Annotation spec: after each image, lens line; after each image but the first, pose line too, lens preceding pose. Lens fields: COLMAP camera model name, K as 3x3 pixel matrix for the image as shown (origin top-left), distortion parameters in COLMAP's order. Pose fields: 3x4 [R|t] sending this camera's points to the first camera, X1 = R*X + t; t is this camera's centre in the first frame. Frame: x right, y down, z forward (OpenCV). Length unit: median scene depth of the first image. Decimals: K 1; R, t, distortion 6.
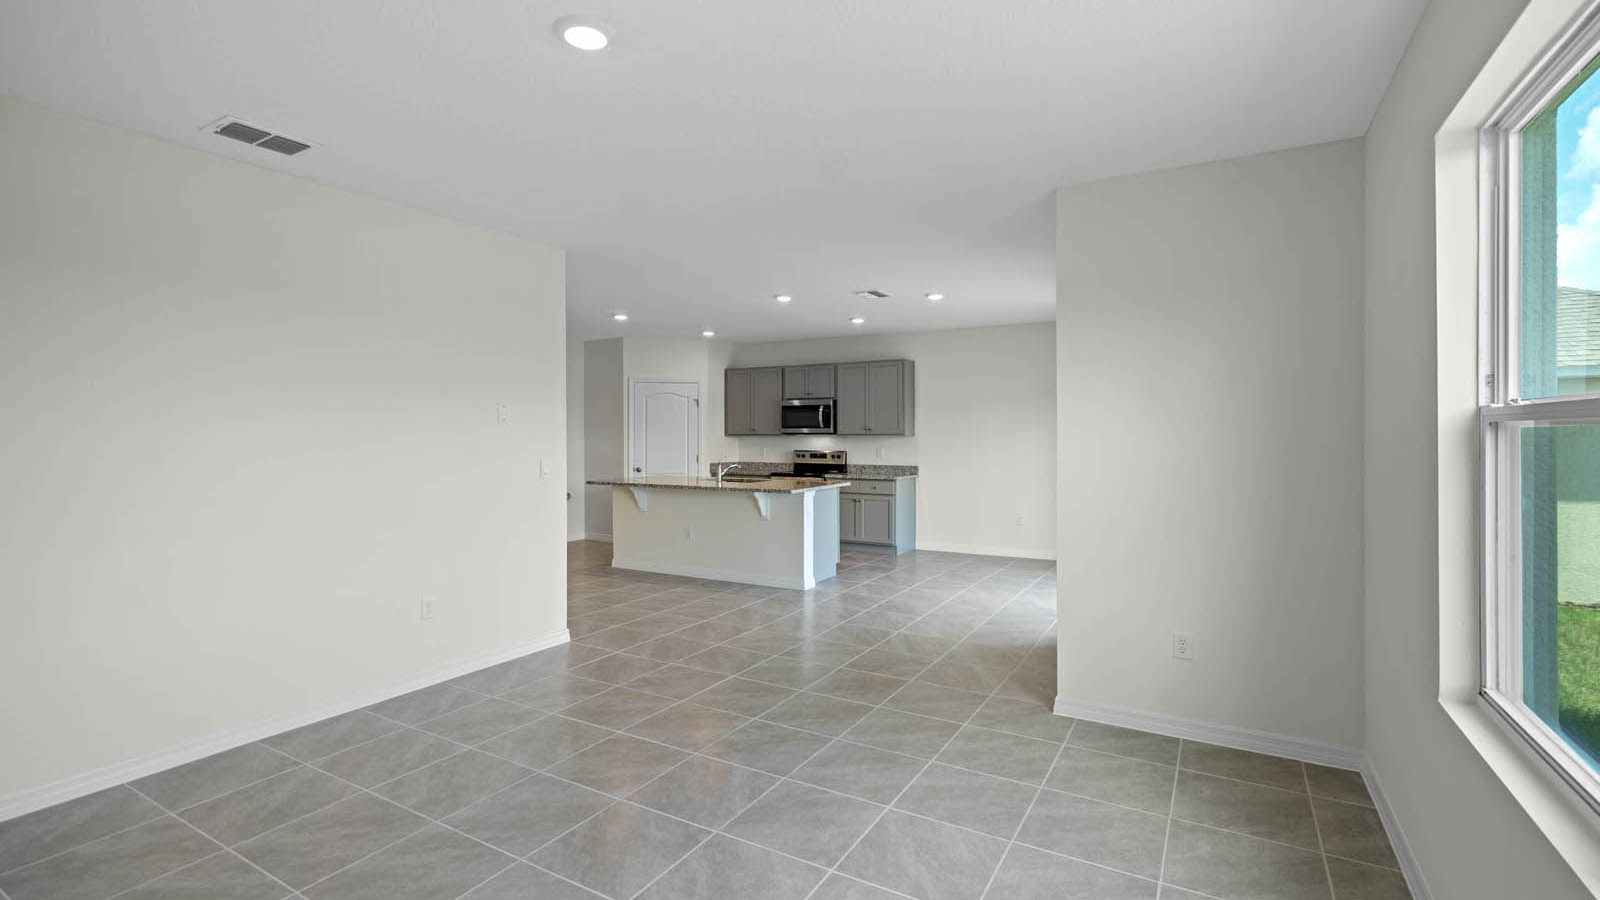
lens RADIAL K [[727.9, 0, 802.4], [0, 727.9, 428.4], [0, 0, 1]] dist [-0.000407, 0.000056]
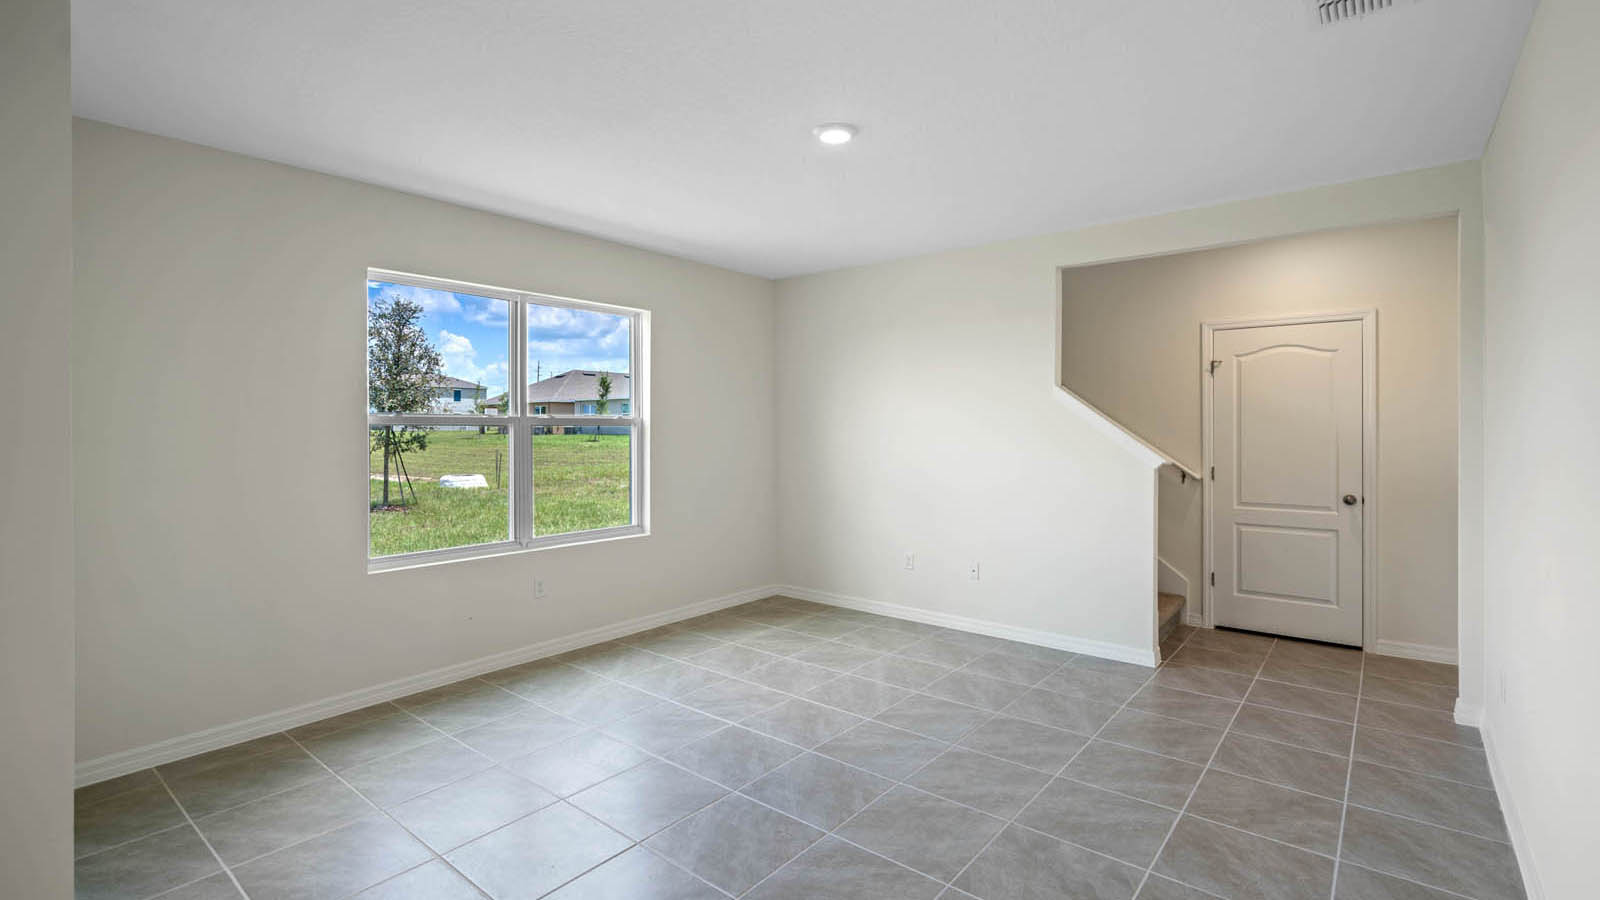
lens RADIAL K [[727.9, 0, 802.4], [0, 727.9, 428.4], [0, 0, 1]] dist [-0.000407, 0.000056]
pose [[-0.988813, 0.002767, 0.149137, -0.378248], [0.001095, 0.999936, -0.011291, 0.019179], [-0.149158, -0.011002, -0.988752, 2.044891]]
